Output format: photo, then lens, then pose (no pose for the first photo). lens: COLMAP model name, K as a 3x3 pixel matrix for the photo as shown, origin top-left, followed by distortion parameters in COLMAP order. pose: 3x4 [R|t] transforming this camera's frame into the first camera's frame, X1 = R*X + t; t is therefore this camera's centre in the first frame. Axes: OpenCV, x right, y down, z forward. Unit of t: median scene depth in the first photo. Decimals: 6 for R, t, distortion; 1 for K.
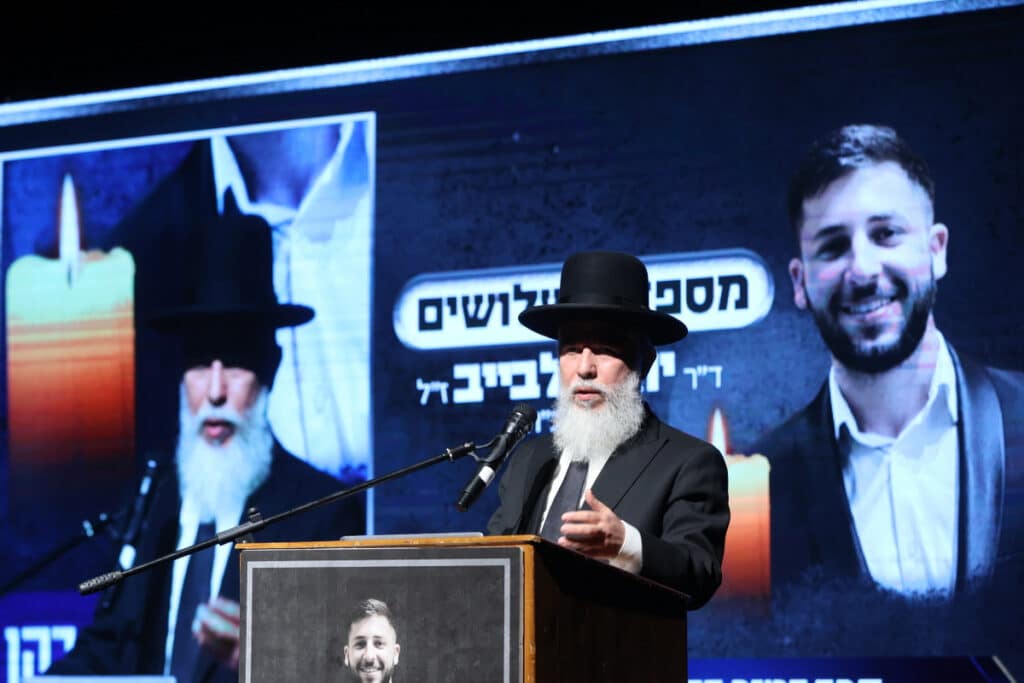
lens RADIAL K [[3548.5, 0, 512.0], [0, 3548.5, 341.5], [0, 0, 1]] dist [0.076898, 2.250902]
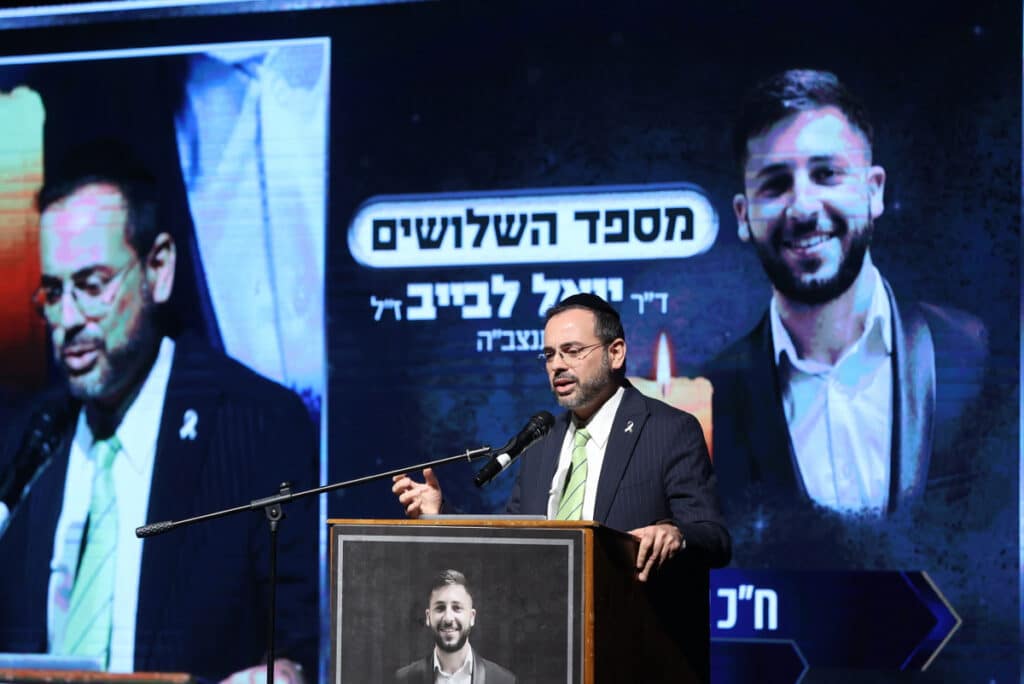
lens RADIAL K [[3933.9, 0, 512.0], [0, 3933.9, 342.0], [0, 0, 1]] dist [0.254192, 2.582196]
pose [[0.998390, 0.007842, 0.056182, -0.055231], [-0.010980, 0.998384, 0.055760, -0.045108], [-0.055654, -0.056287, 0.996862, -0.177313]]
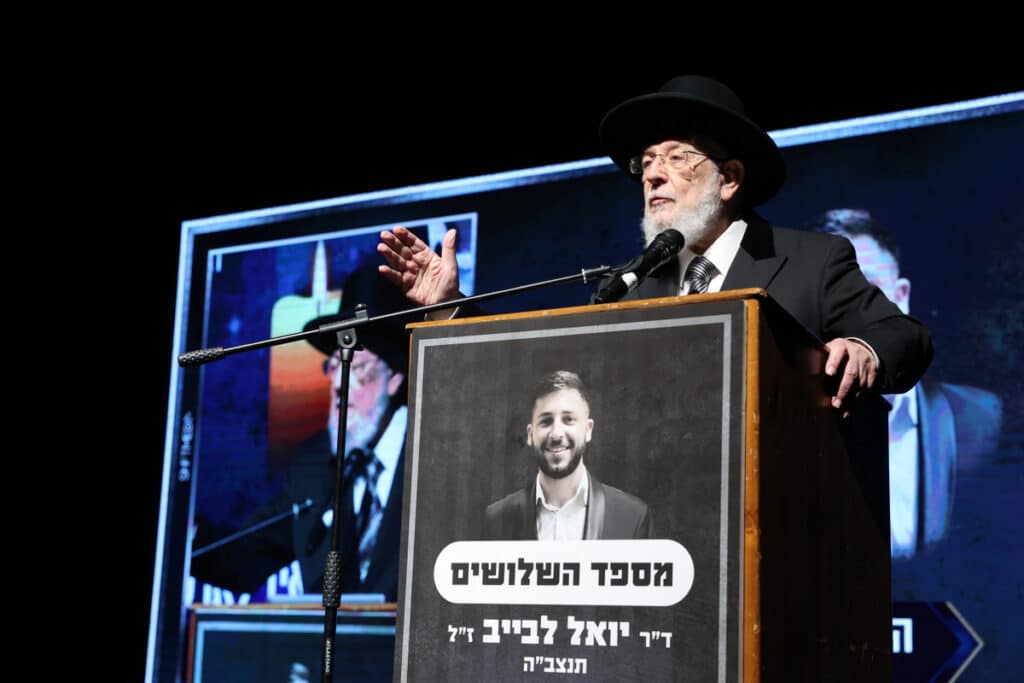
lens RADIAL K [[1781.2, 0, 513.2], [0, 1781.2, 376.7], [0, 0, 1]] dist [0.150933, 0.095564]
pose [[0.999238, 0.037036, 0.012347, -0.033759], [-0.035846, 0.995683, -0.085614, 0.066784], [-0.015465, 0.085106, 0.996252, 0.329653]]
